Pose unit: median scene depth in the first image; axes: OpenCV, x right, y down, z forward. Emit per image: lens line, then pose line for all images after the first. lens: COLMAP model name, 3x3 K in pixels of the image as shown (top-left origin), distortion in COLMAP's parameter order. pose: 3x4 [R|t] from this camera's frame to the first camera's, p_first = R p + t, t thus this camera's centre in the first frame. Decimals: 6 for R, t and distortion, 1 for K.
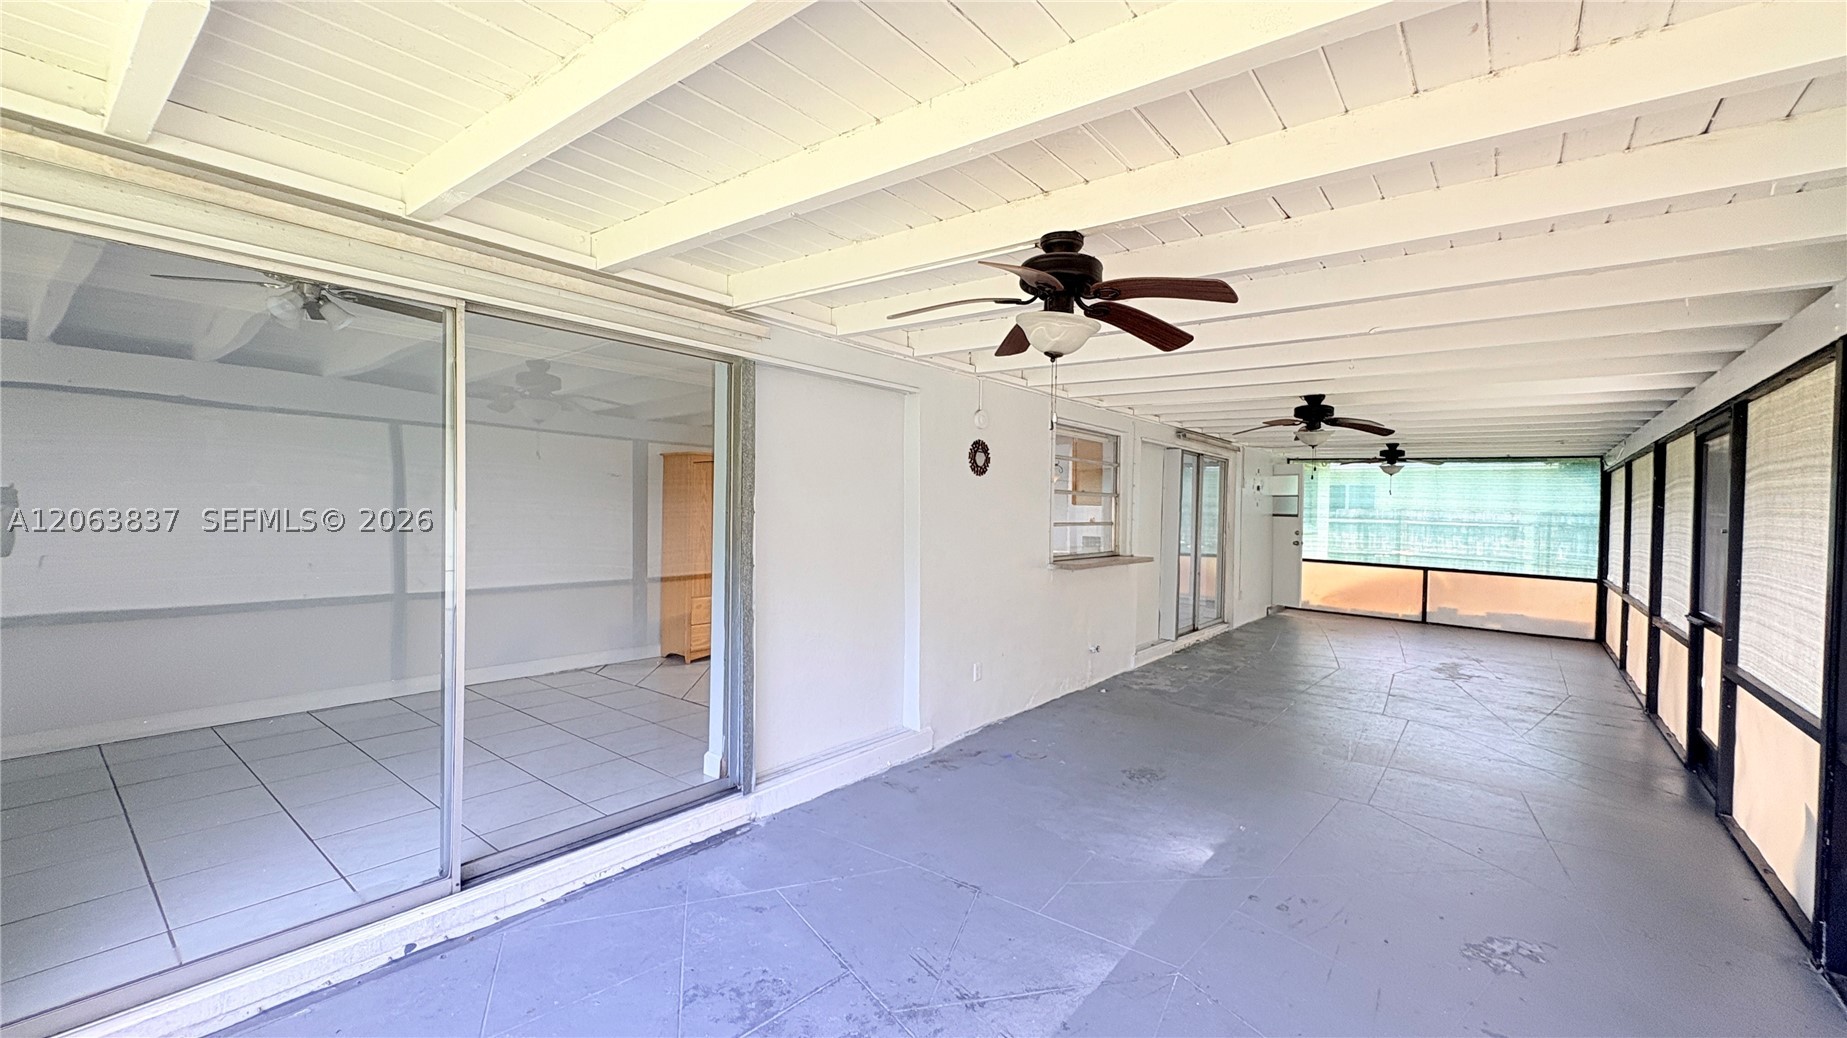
lens RADIAL K [[732.7, 0, 927.5], [0, 732.7, 517.4], [0, 0, 1]] dist [-0.005526, -0.000273]
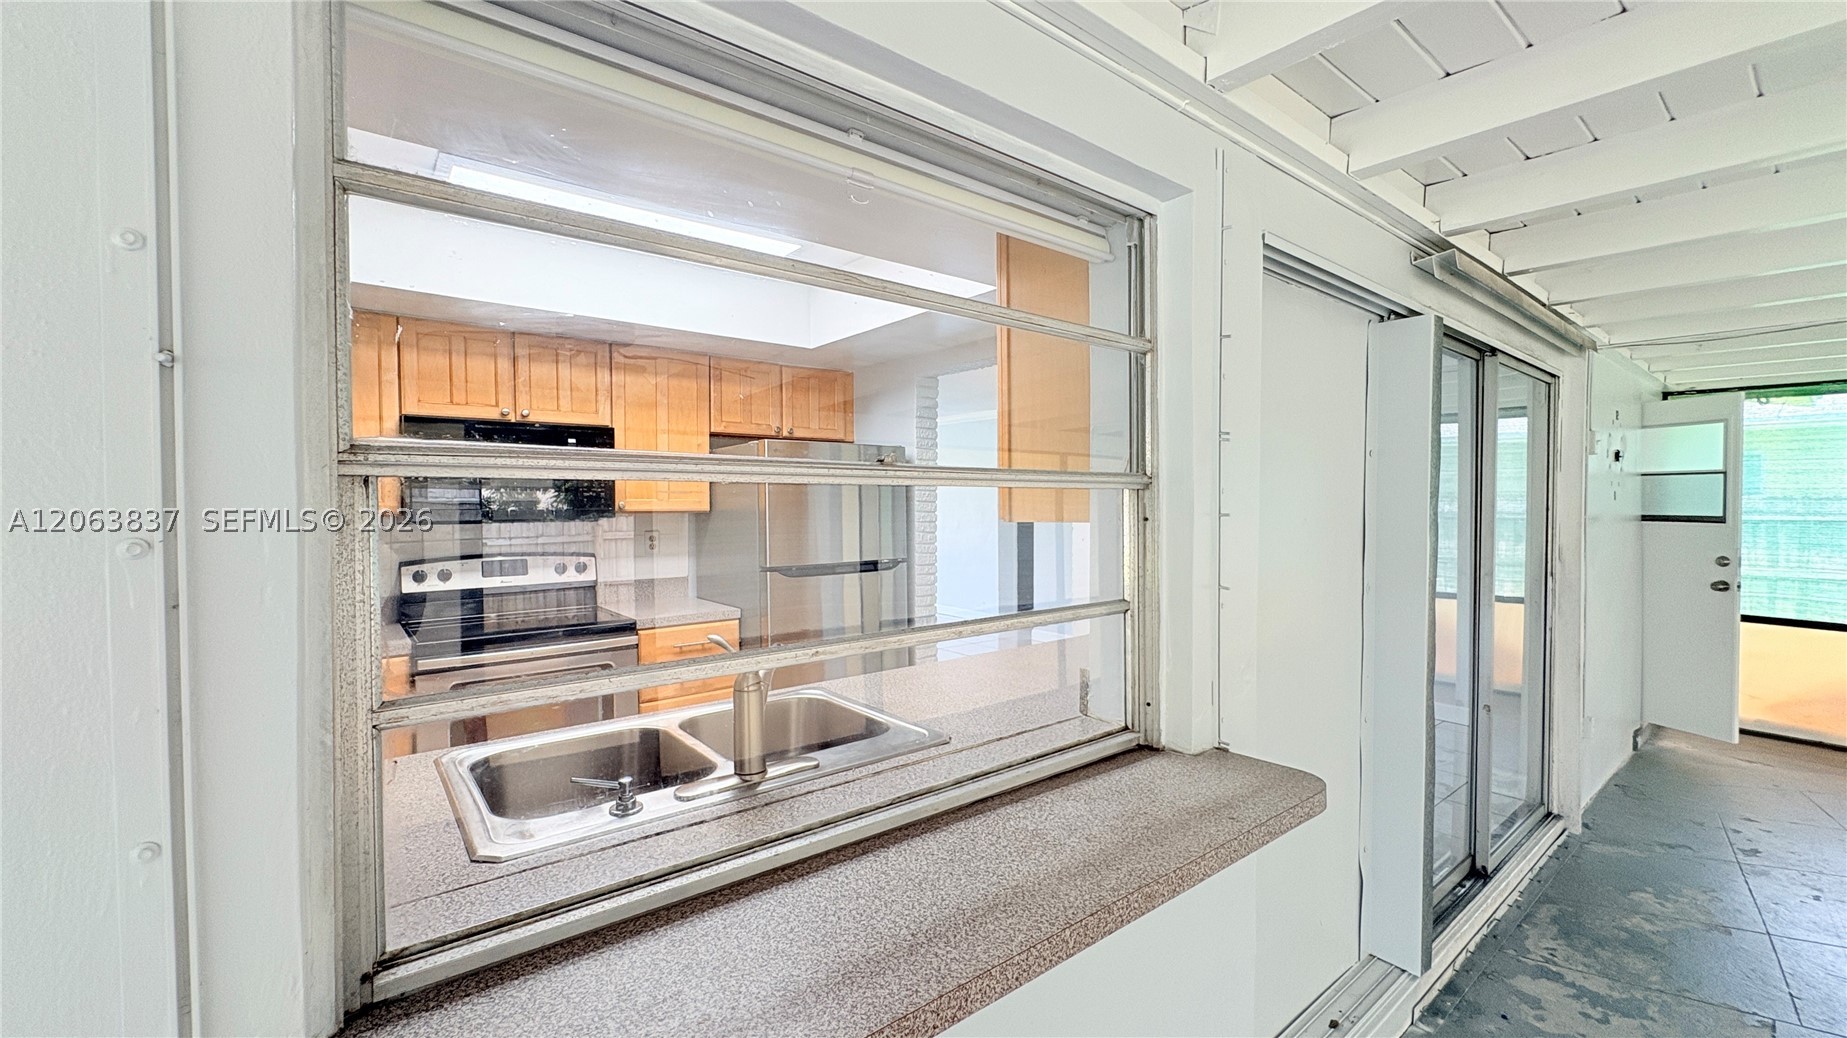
lens RADIAL K [[732.7, 0, 918.6], [0, 732.7, 520.8], [0, 0, 1]] dist [-0.005526, -0.000273]
pose [[0.973130, -0.013629, -0.229851, 0.182283], [0.016651, 0.999798, 0.011216, -0.016128], [0.229652, -0.014742, 0.973161, 0.572961]]
